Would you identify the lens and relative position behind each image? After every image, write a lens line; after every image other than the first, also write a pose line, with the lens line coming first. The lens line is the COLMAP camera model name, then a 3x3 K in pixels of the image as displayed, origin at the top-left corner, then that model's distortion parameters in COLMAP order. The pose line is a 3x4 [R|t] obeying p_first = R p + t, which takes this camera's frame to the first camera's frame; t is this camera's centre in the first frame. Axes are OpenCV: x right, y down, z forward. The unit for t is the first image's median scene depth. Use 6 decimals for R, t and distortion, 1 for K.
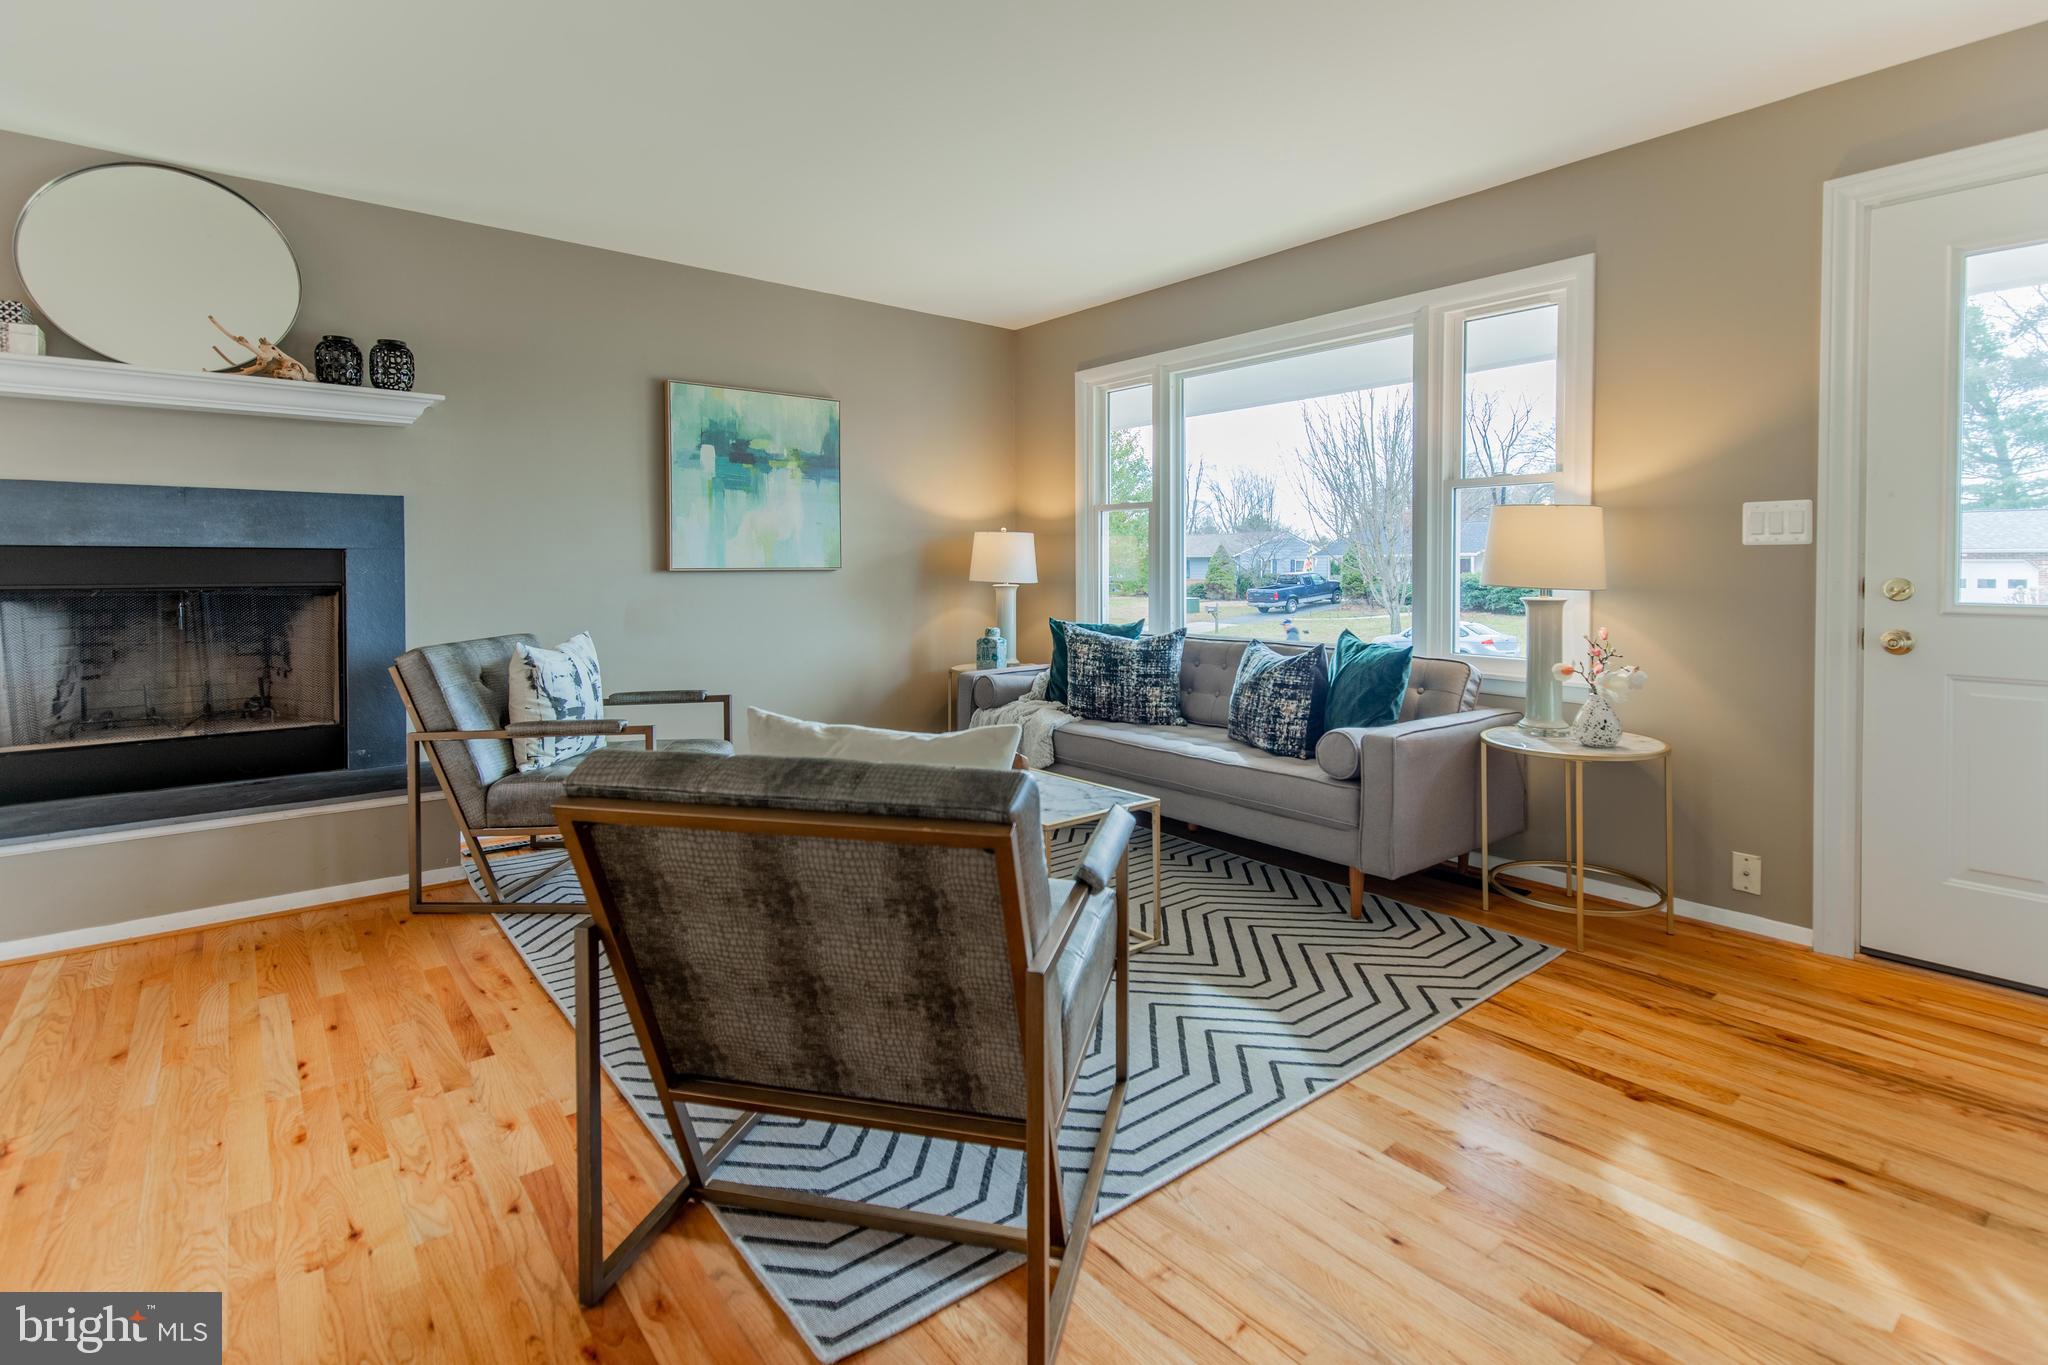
lens RADIAL K [[971.9, 0, 1030.5], [0, 971.9, 587.7], [0, 0, 1]] dist [0.006186, -0.001996]
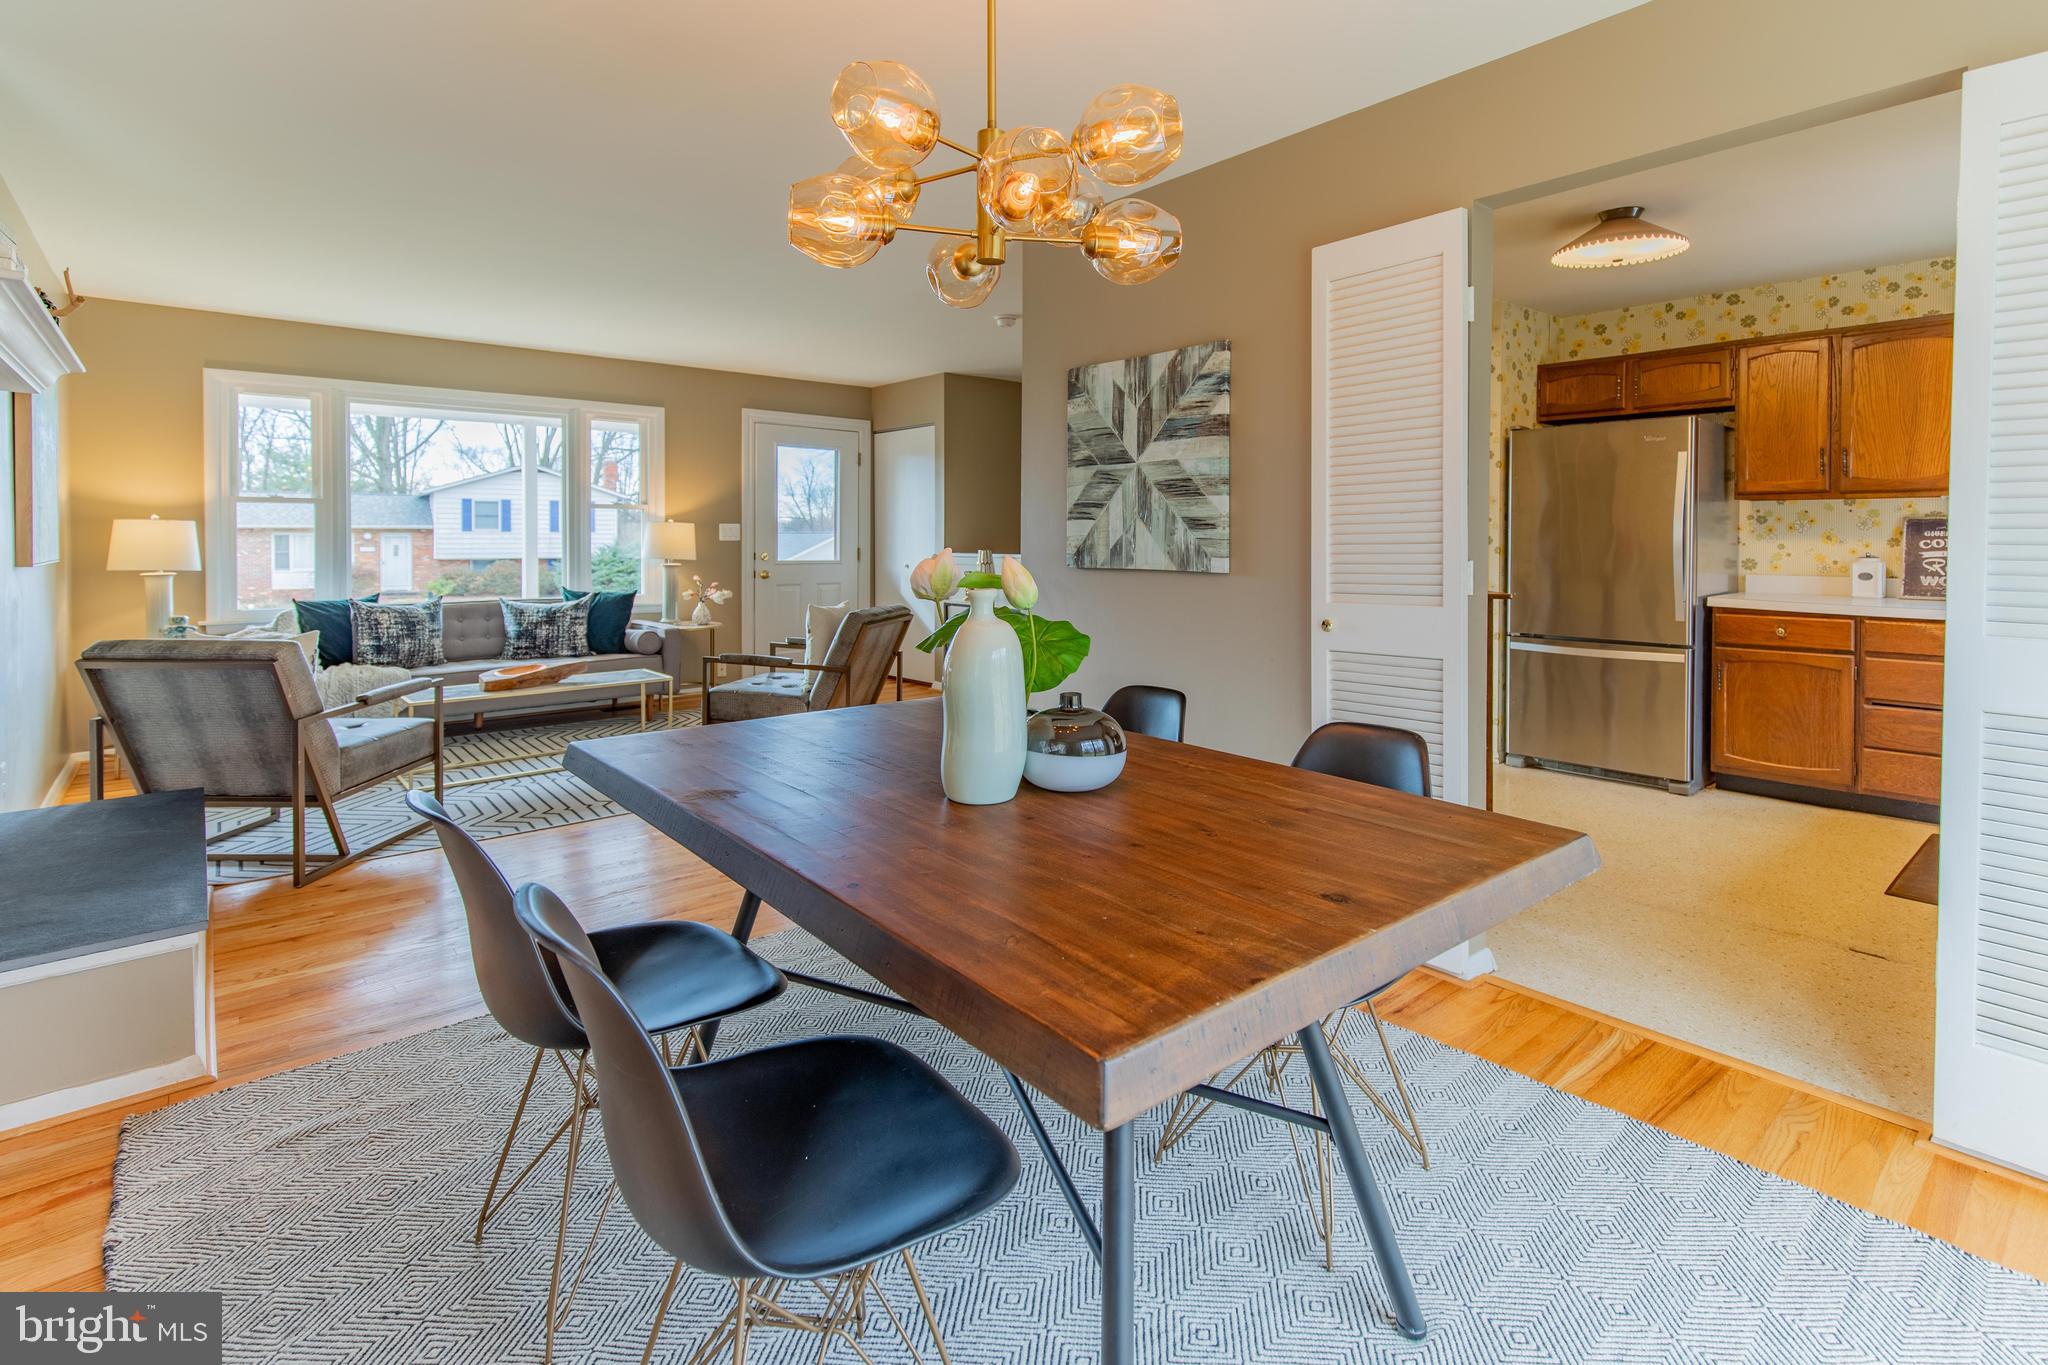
lens RADIAL K [[971.9, 0, 1072.5], [0, 971.9, 560.8], [0, 0, 1]] dist [0.006186, -0.001996]
pose [[-0.051672, -0.024558, 0.998362, -1.554544], [0.022747, 0.999409, 0.025761, -0.028800], [-0.998405, 0.024041, -0.051083, 0.184968]]
